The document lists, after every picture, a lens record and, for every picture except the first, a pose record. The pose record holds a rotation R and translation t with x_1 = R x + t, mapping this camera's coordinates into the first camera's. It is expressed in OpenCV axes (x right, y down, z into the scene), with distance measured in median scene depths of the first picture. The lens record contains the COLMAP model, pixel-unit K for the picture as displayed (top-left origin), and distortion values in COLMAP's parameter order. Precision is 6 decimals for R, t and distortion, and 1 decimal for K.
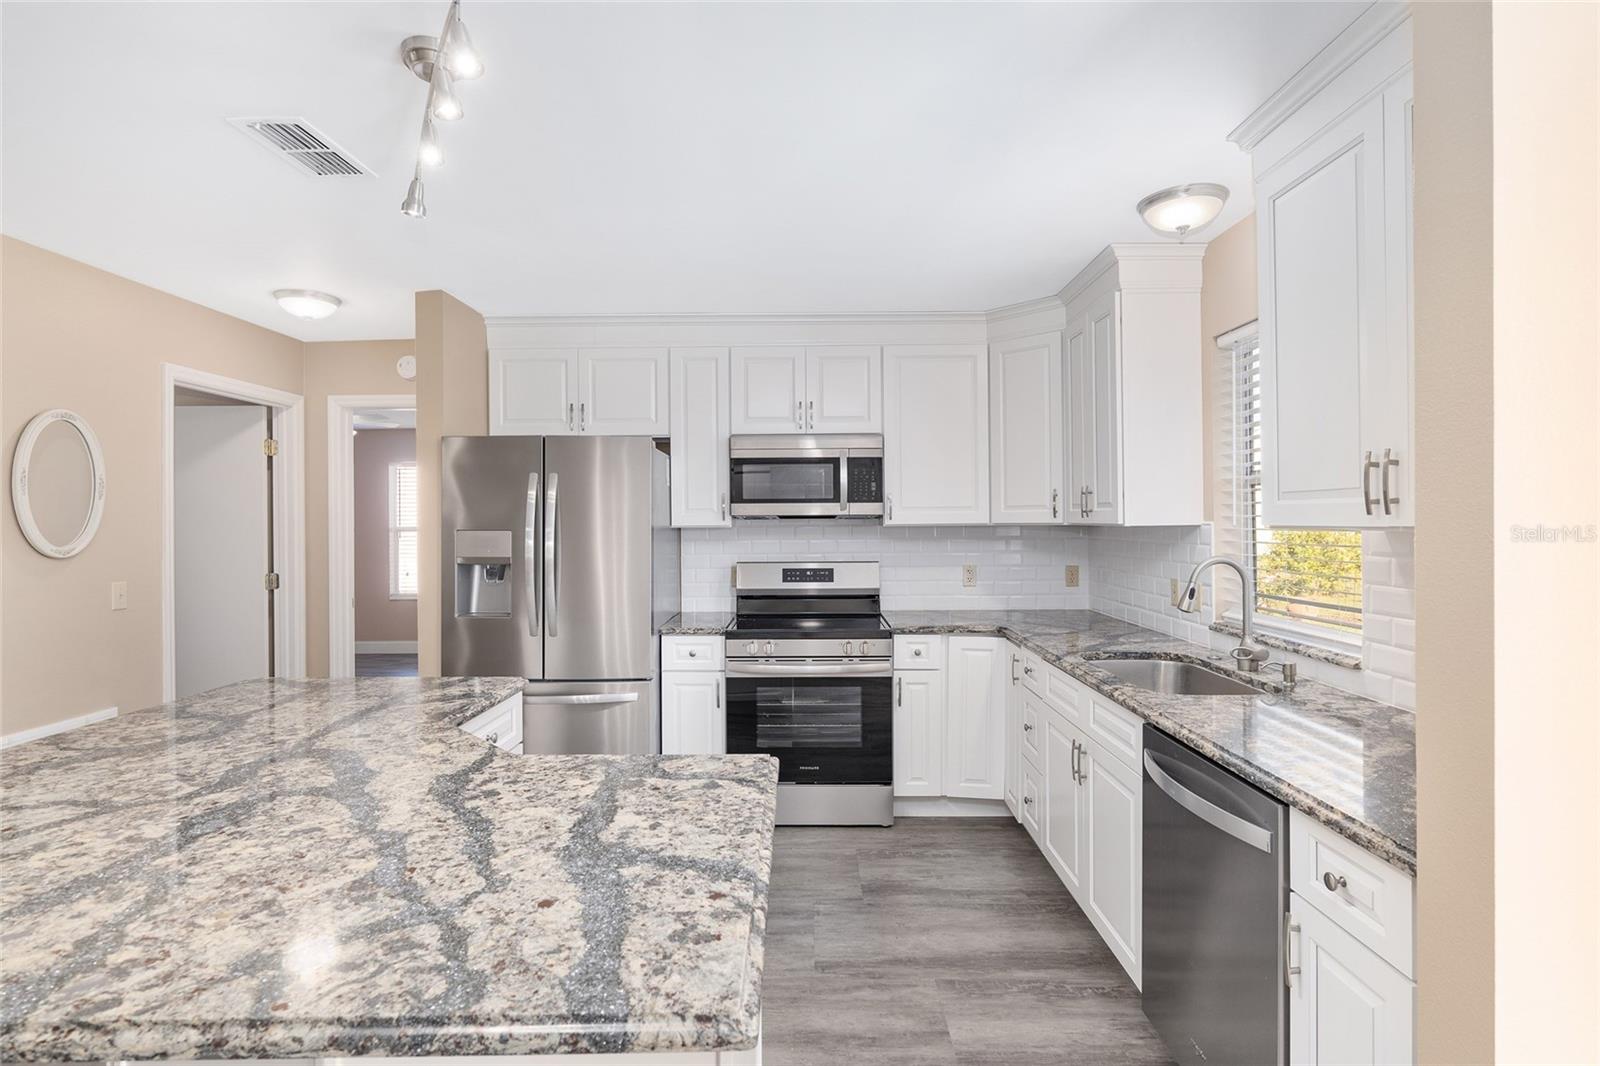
lens RADIAL K [[776.9, 0, 797.7], [0, 776.9, 525.5], [0, 0, 1]] dist [-0.018568, -0.000148]
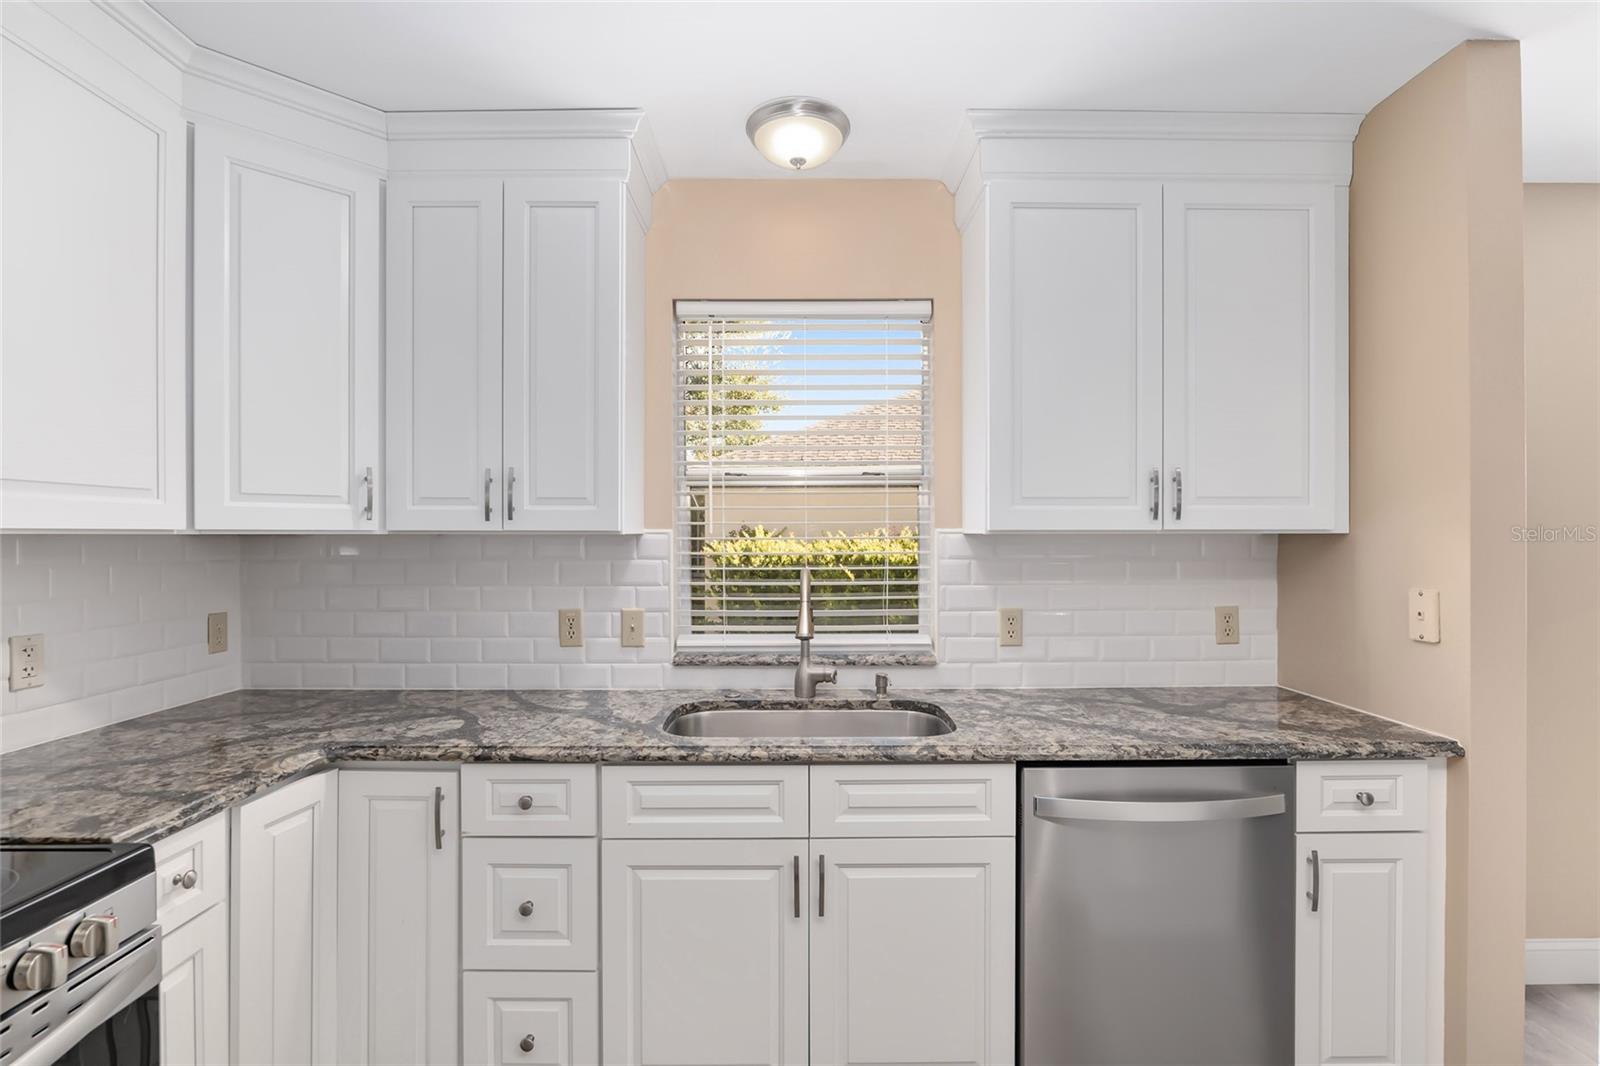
lens RADIAL K [[778.8, 0, 794.5], [0, 778.8, 537.1], [0, 0, 1]] dist [-0.002574, -0.000617]
pose [[-0.026570, 0.006765, 0.999624, -0.202501], [0.006907, 0.999954, -0.006584, 0.006863], [-0.999623, 0.006729, -0.026615, 0.675101]]
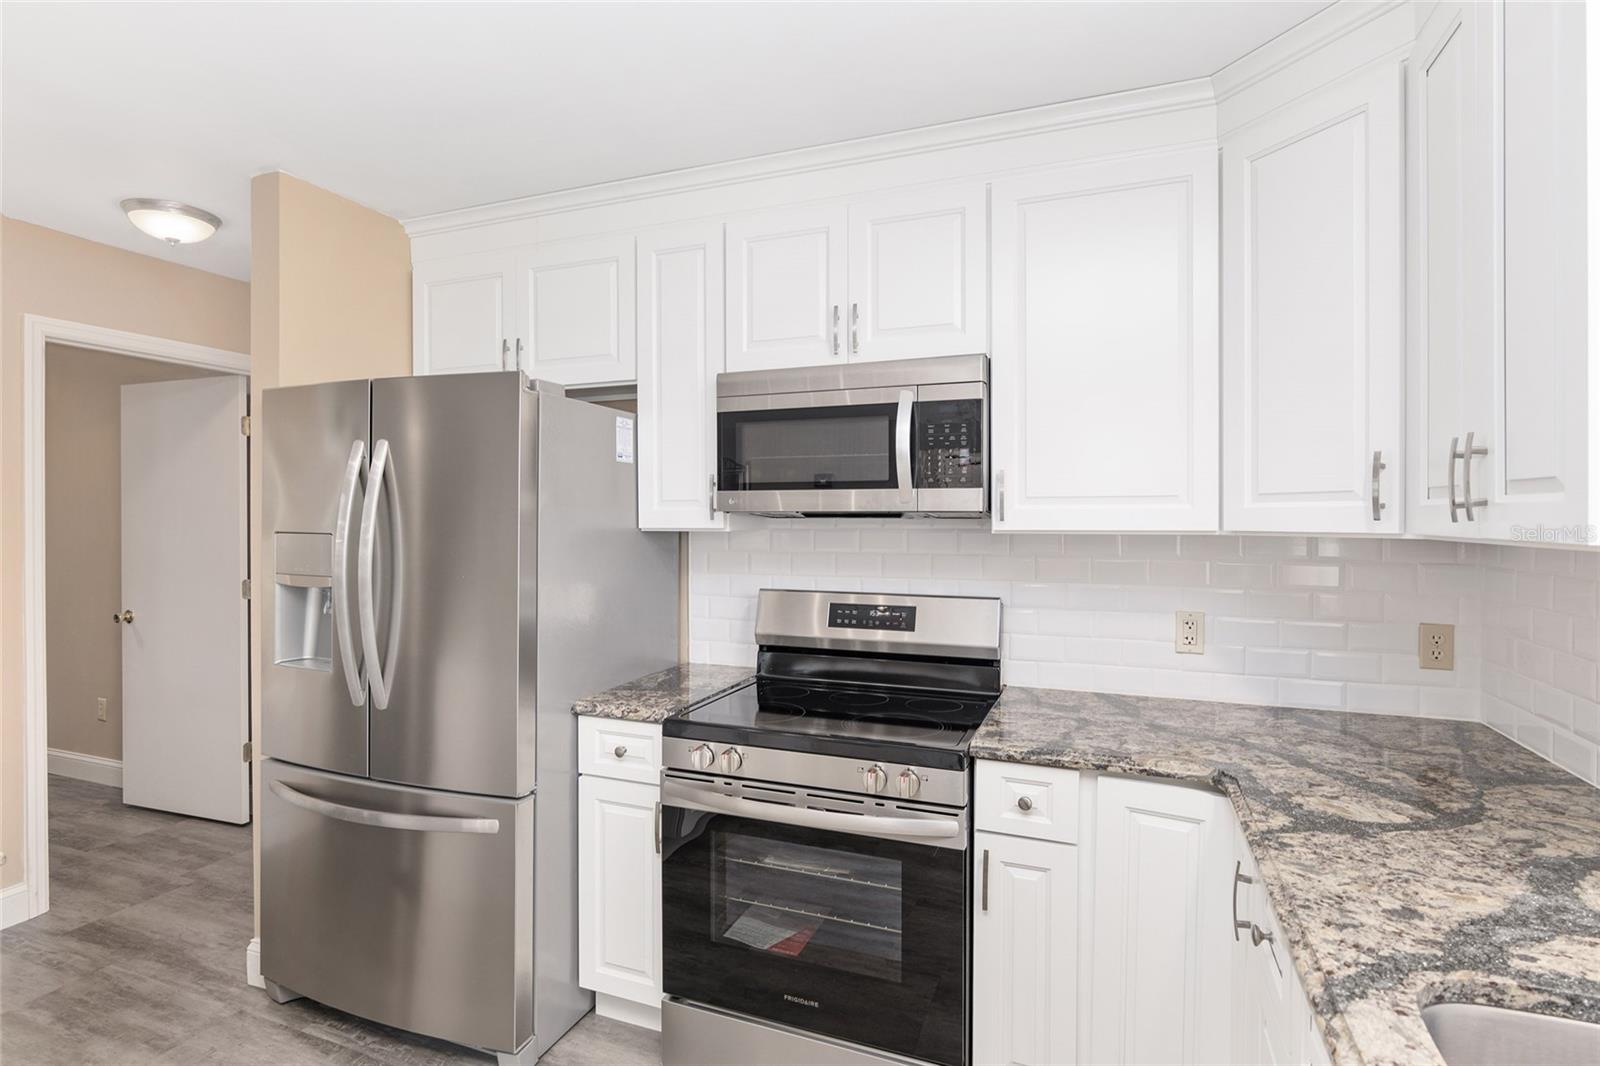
lens RADIAL K [[797.1, 0, 798.6], [0, 797.1, 525.9], [0, 0, 1]] dist [-0.004055, -0.000216]
pose [[0.934807, 0.011207, -0.354979, 0.182286], [-0.009424, 0.999933, 0.006753, -0.006690], [0.355031, -0.002967, 0.934850, 0.464488]]
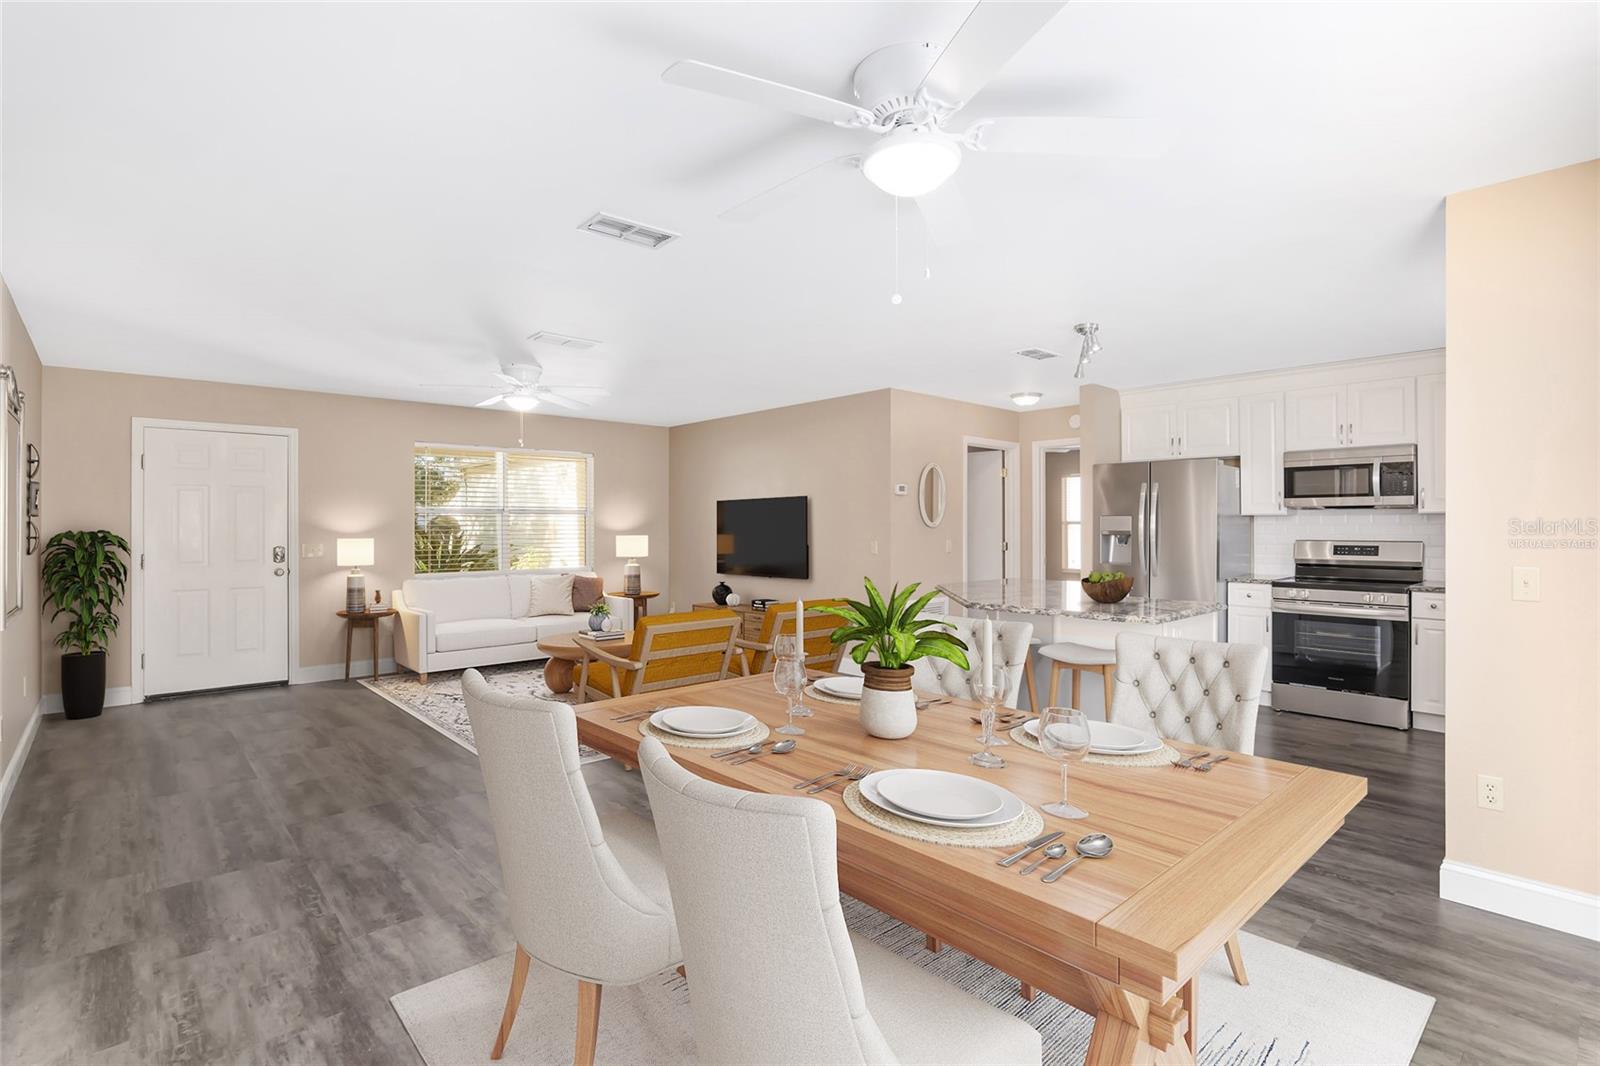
lens RADIAL K [[751.5, 0, 801.6], [0, 751.5, 527.6], [0, 0, 1]] dist [-0.018480, 0.002178]
pose [[0.687874, 0.006375, -0.725802, 0.311438], [-0.006515, 0.999975, 0.002609, 0.029223], [0.725800, 0.002934, 0.687899, -0.639345]]
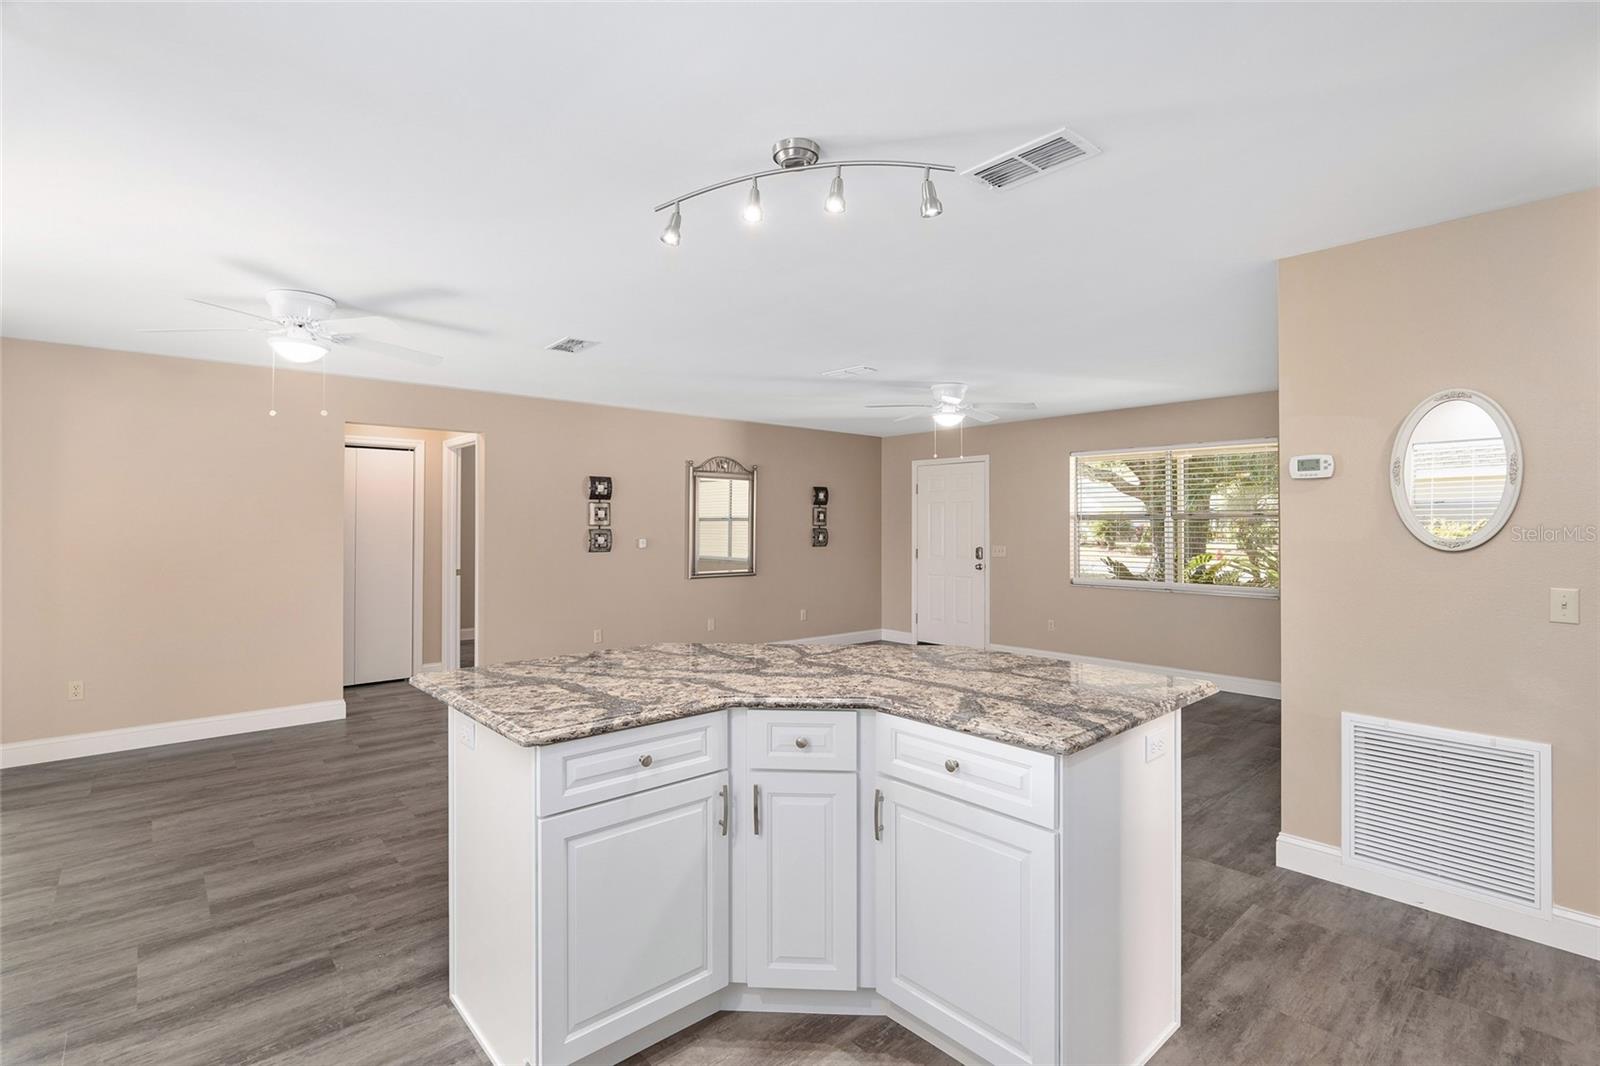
lens RADIAL K [[751.5, 0, 801.6], [0, 751.5, 527.6], [0, 0, 1]] dist [-0.018480, 0.002178]
pose [[-0.731183, 0.008313, -0.682130, 0.163827], [0.000447, 0.999931, 0.011707, 0.002659], [0.682181, 0.008255, -0.731137, 0.853581]]
